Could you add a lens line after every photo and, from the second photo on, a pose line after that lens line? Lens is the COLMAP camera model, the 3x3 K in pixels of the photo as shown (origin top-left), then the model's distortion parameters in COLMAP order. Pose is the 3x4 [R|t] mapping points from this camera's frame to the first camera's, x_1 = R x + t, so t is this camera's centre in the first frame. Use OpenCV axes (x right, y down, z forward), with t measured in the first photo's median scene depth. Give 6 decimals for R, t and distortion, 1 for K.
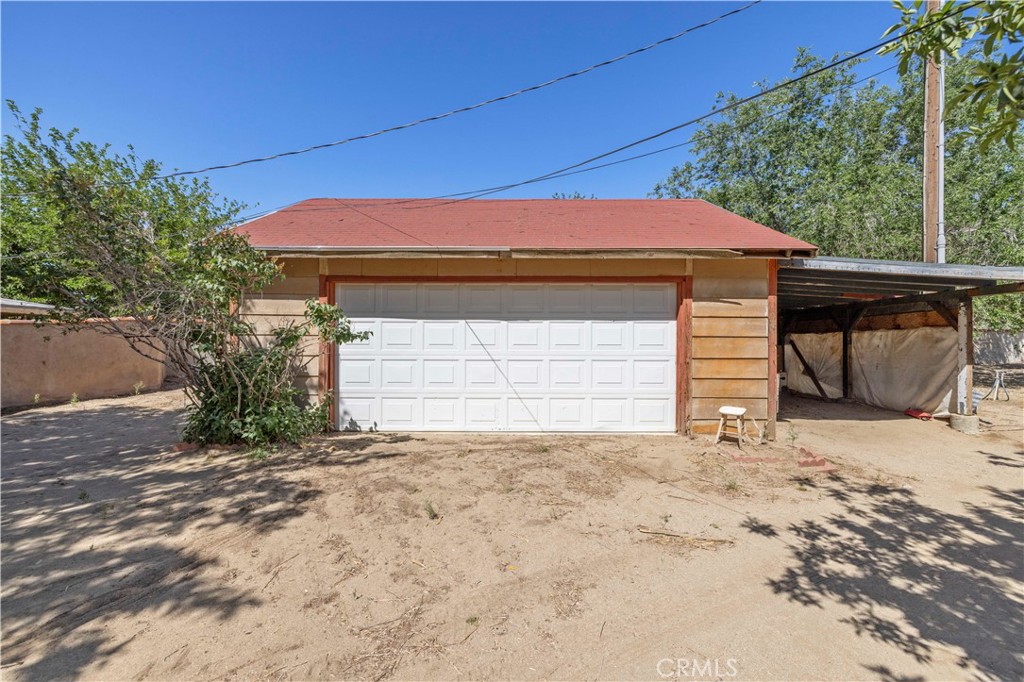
lens RADIAL K [[439.6, 0, 509.5], [0, 439.6, 340.5], [0, 0, 1]] dist [0.000899, 0.000209]
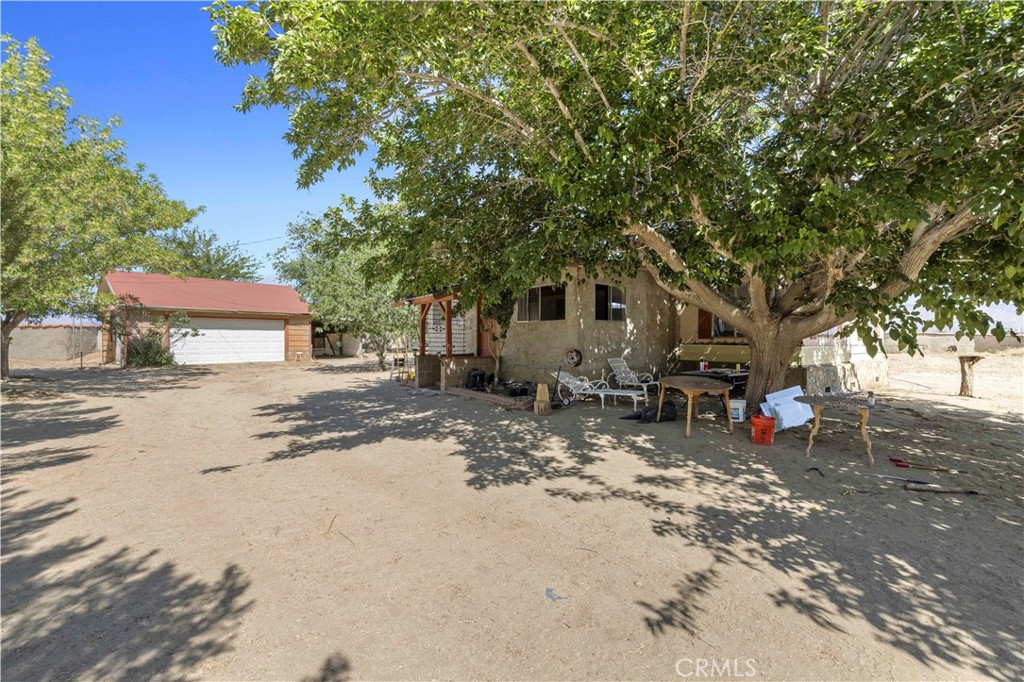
lens RADIAL K [[439.6, 0, 509.1], [0, 439.6, 340.0], [0, 0, 1]] dist [0.000899, 0.000209]
pose [[0.648356, -0.006777, 0.761307, -1.227466], [0.002836, 0.999975, 0.006485, 0.017073], [-0.761332, -0.002046, 0.648359, -2.874375]]
